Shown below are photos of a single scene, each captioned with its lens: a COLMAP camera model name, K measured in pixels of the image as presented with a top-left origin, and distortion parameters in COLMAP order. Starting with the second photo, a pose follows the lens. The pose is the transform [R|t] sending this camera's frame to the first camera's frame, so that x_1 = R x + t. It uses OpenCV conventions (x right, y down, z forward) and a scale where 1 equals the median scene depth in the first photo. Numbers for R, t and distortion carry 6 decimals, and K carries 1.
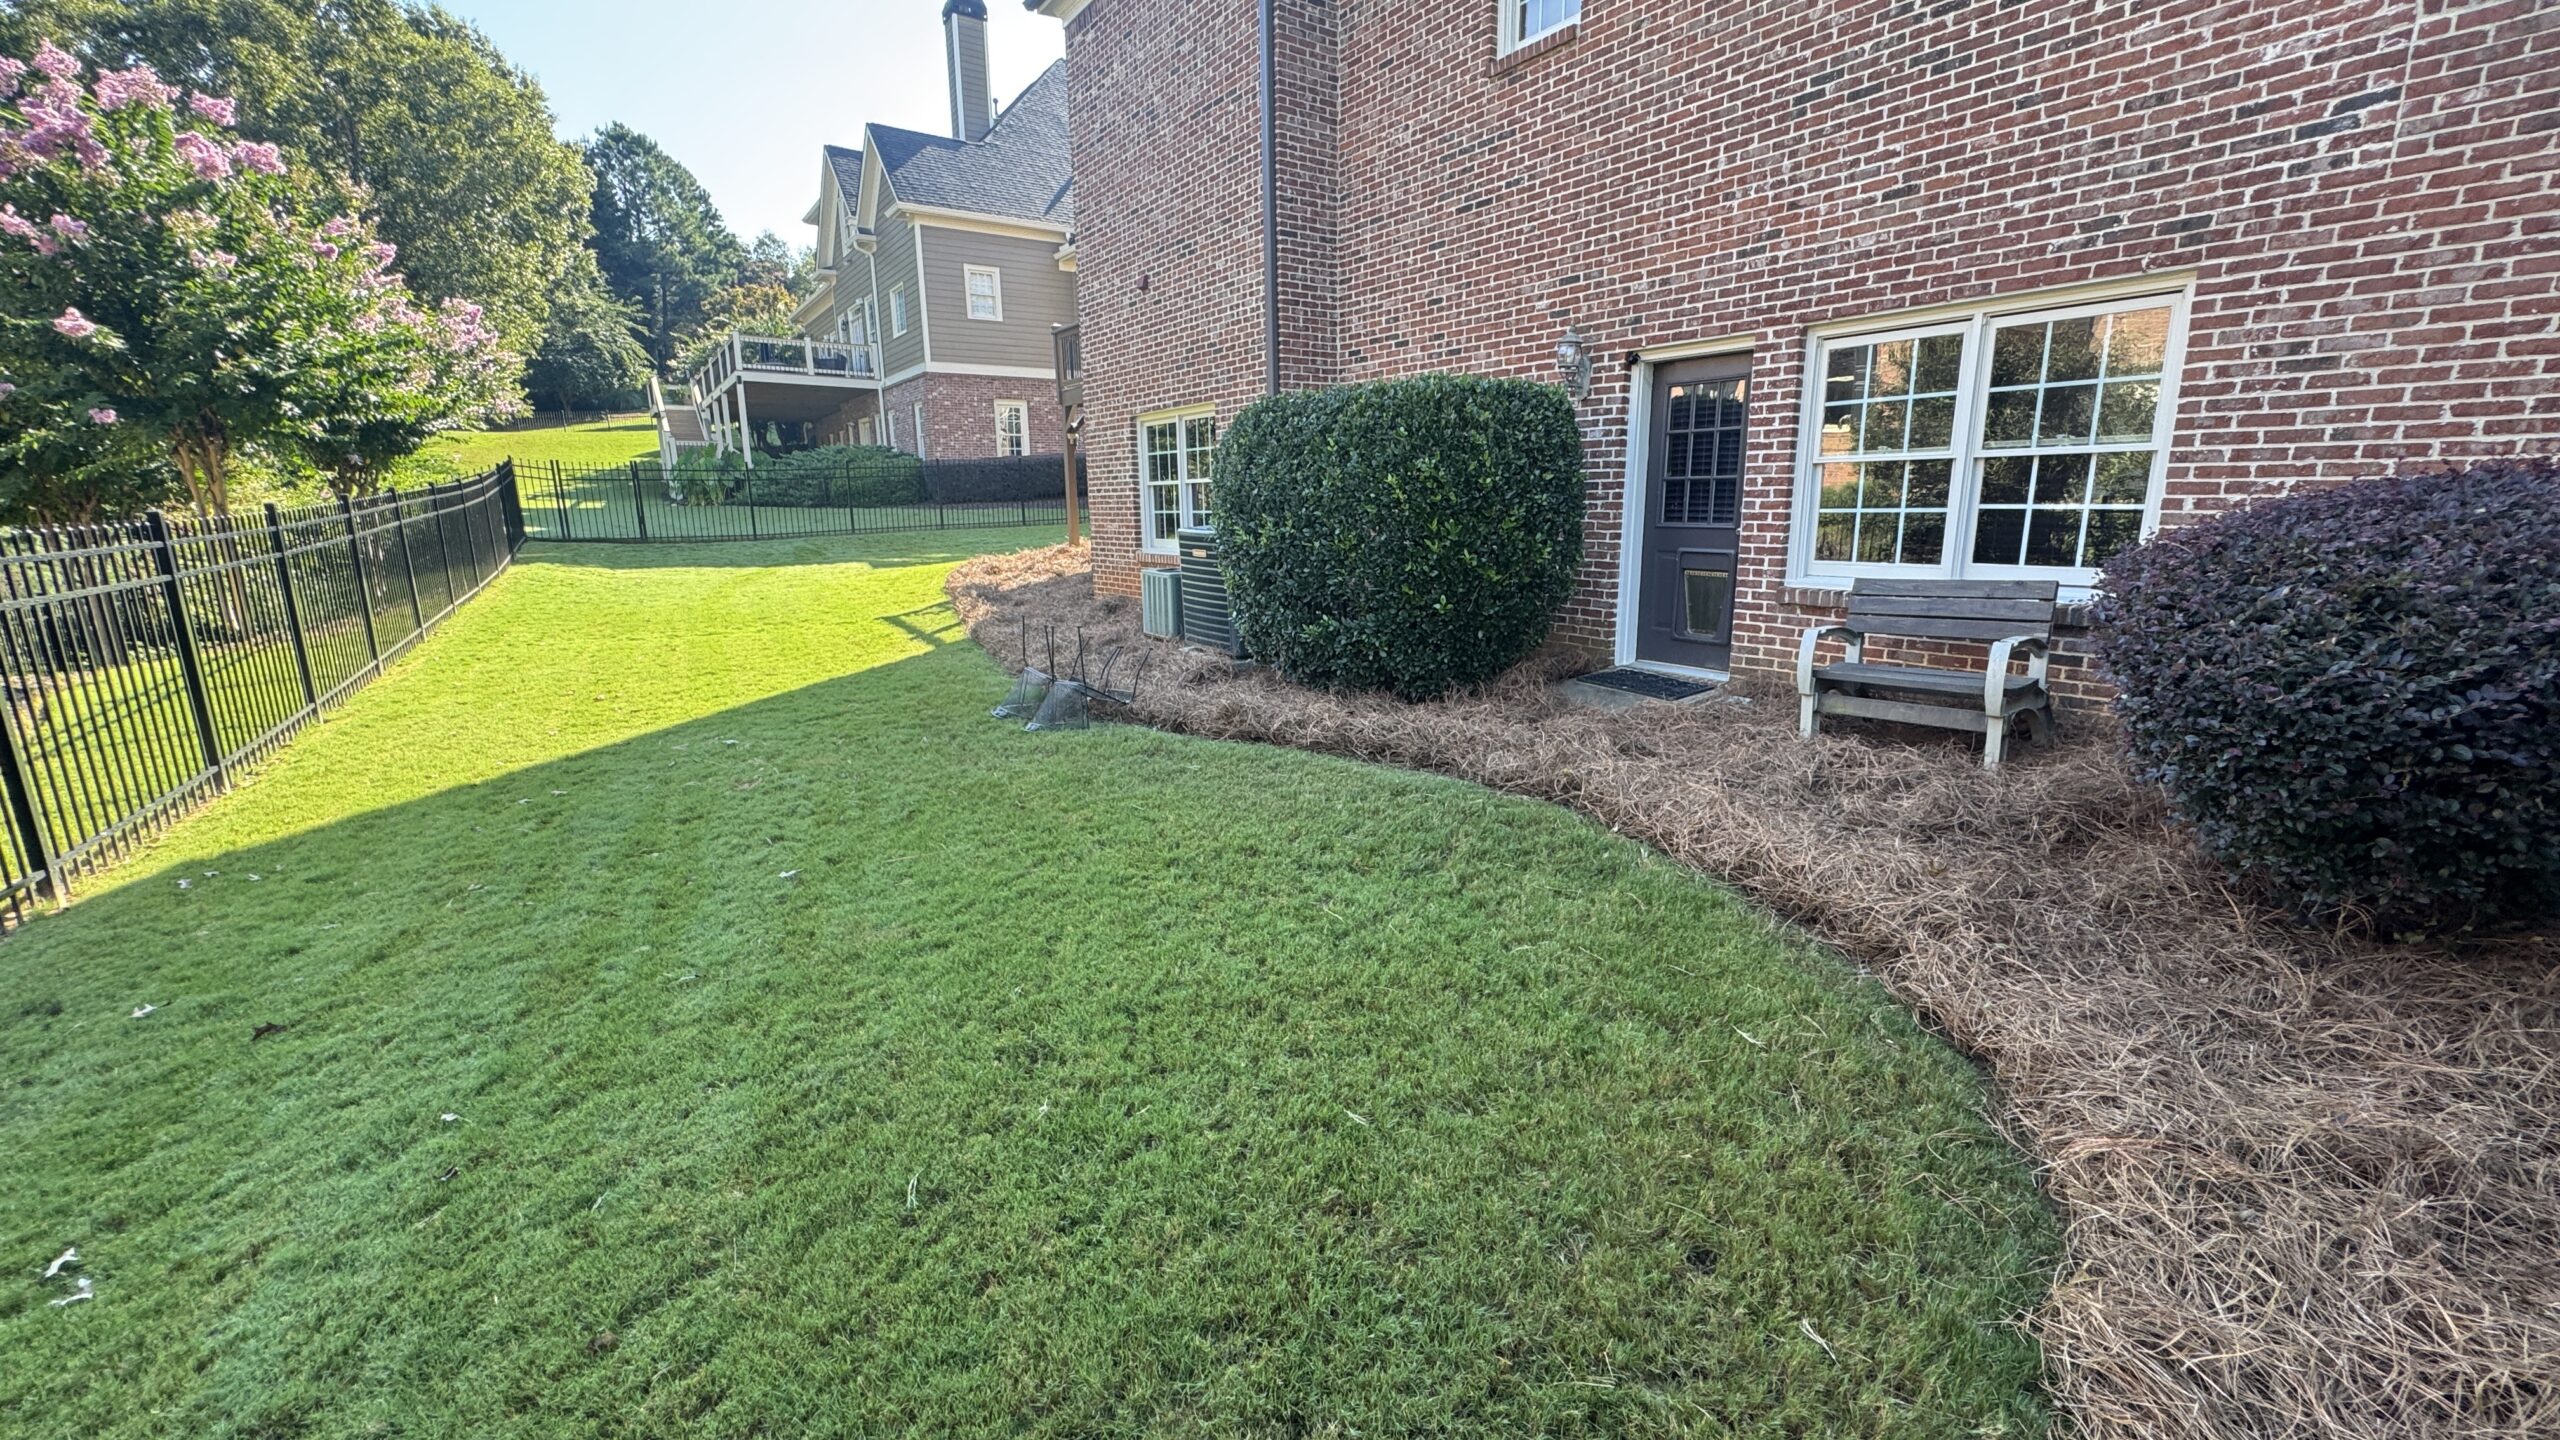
lens RADIAL K [[1013.9, 0, 1281.7], [0, 1013.9, 722.1], [0, 0, 1]] dist [-0.003689, 0.000233]
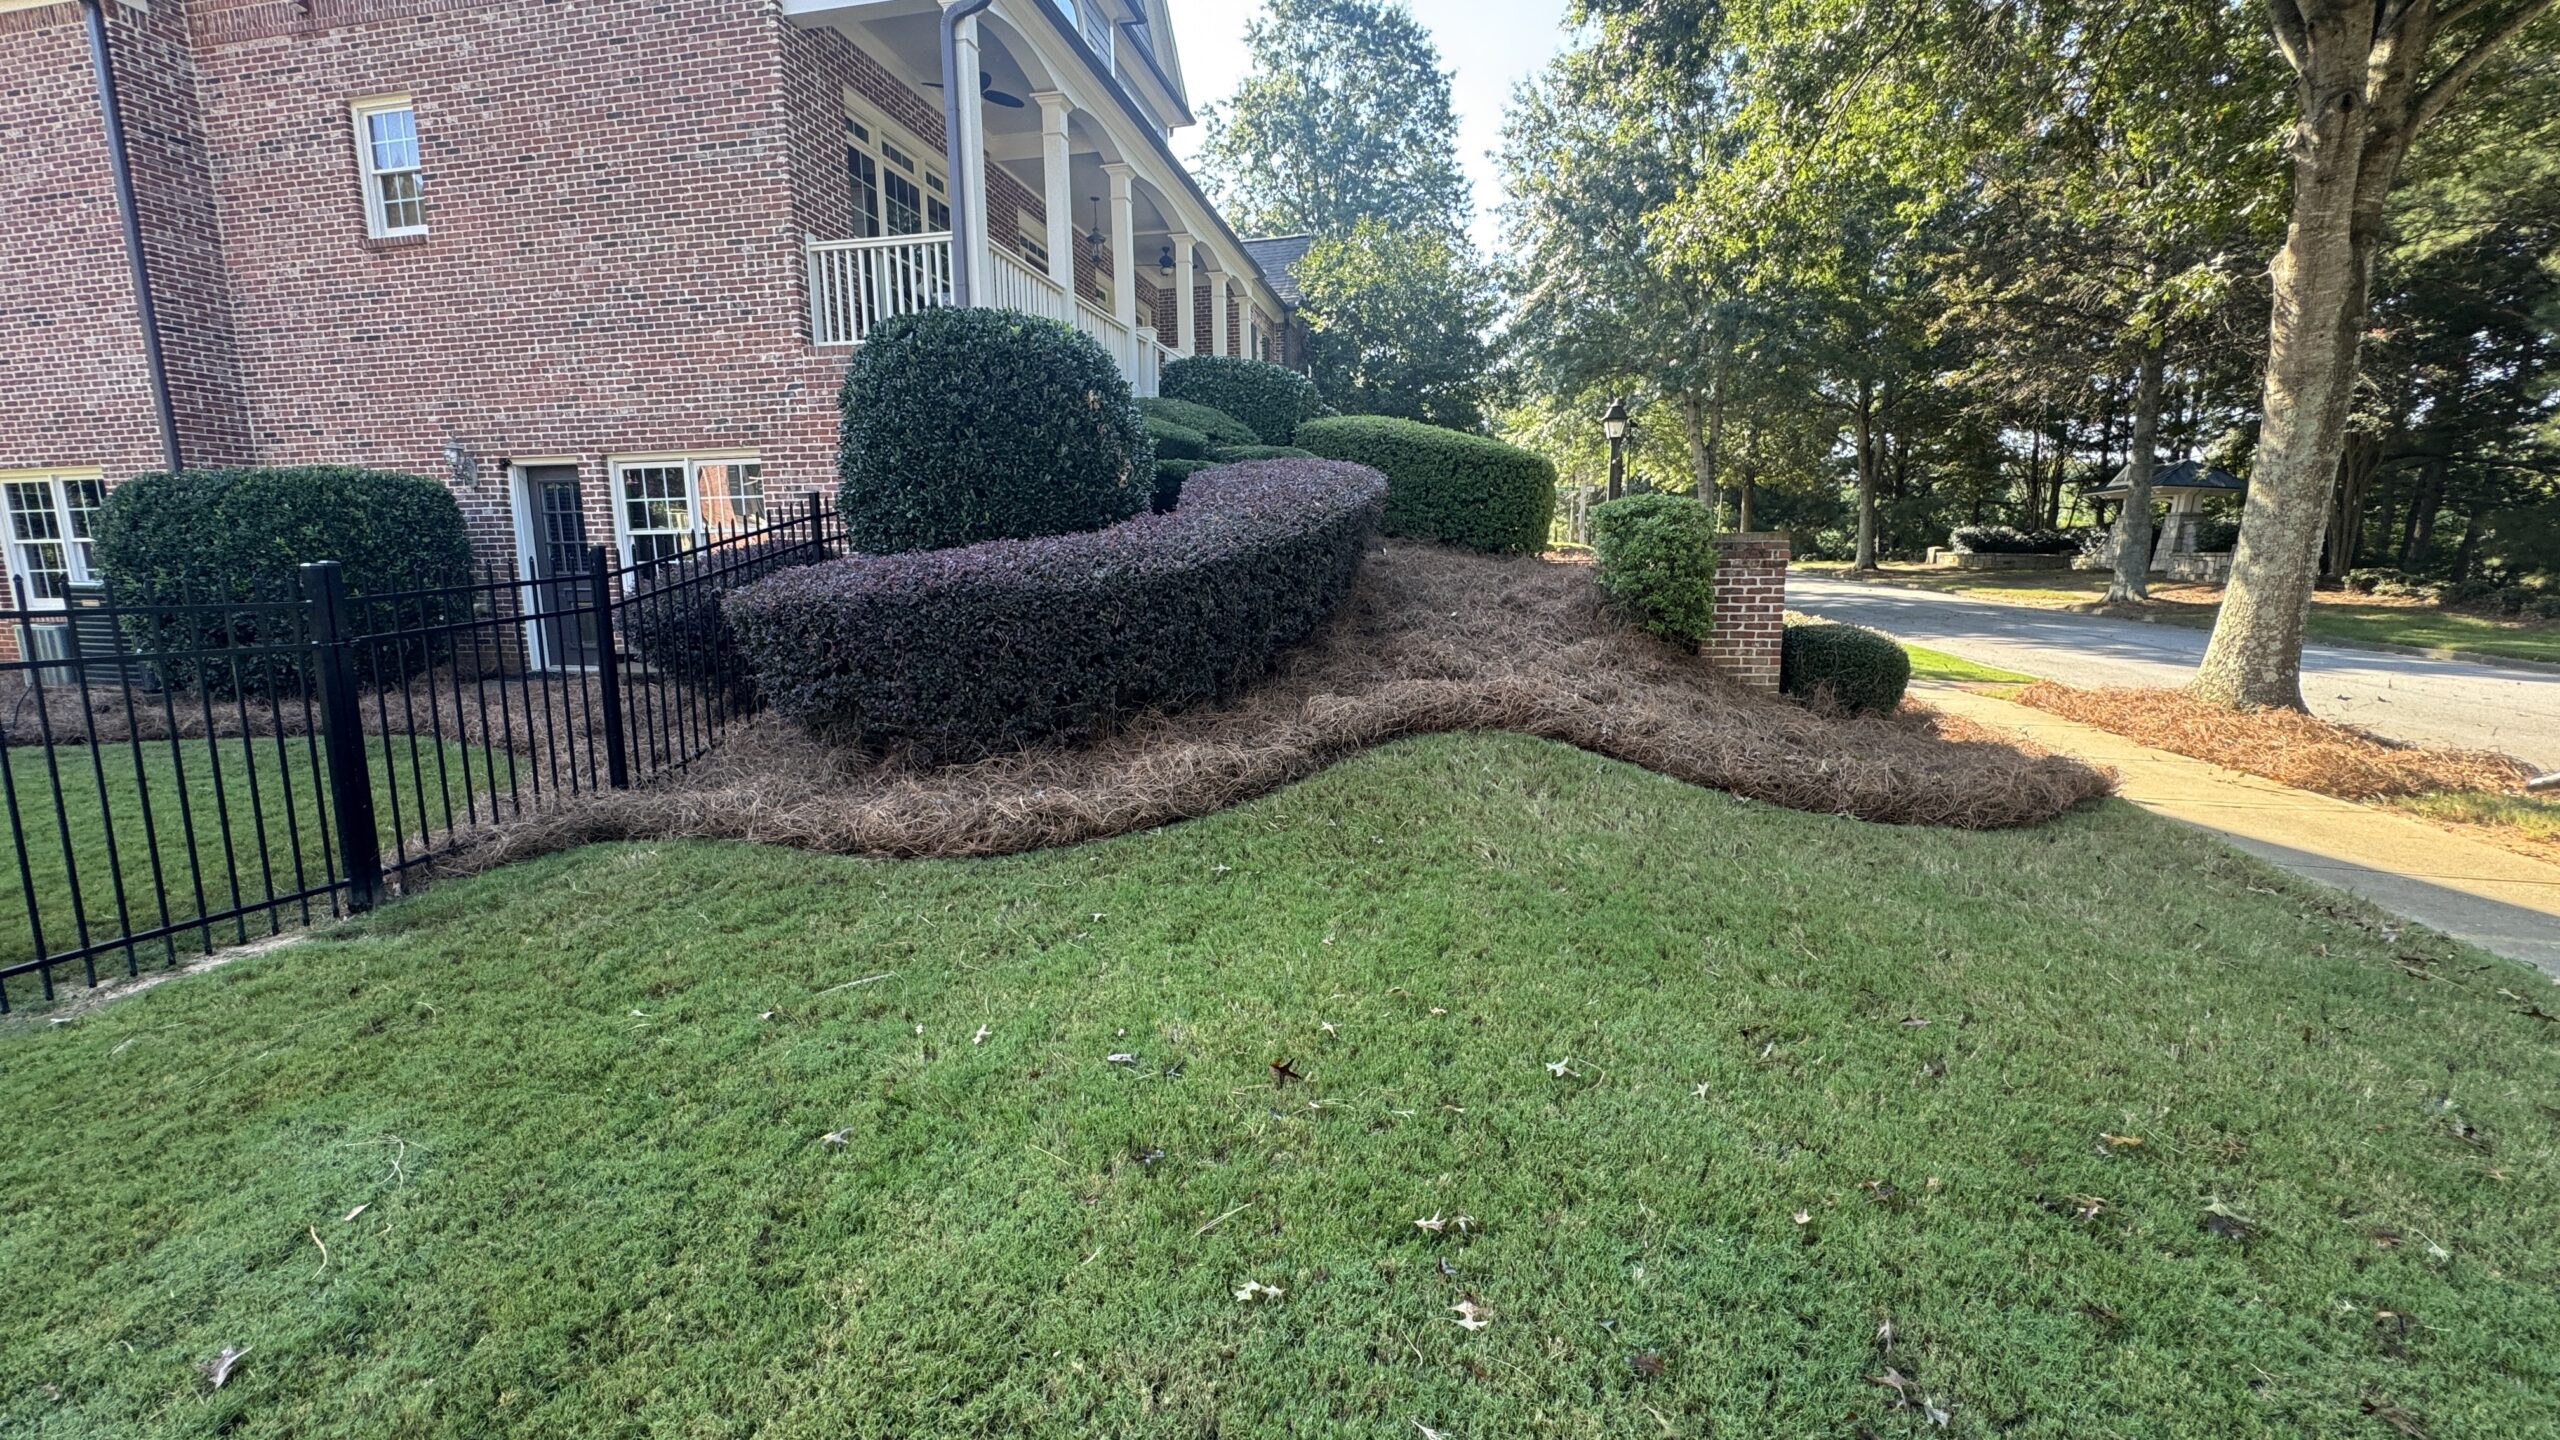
lens RADIAL K [[1013.9, 0, 1271.8], [0, 1013.9, 718.5], [0, 0, 1]] dist [-0.003689, 0.000233]
pose [[0.728201, -0.103116, 0.677563, 0.114751], [0.148427, 0.988882, -0.009025, 0.185699], [-0.669099, 0.107140, 0.735410, -0.775177]]
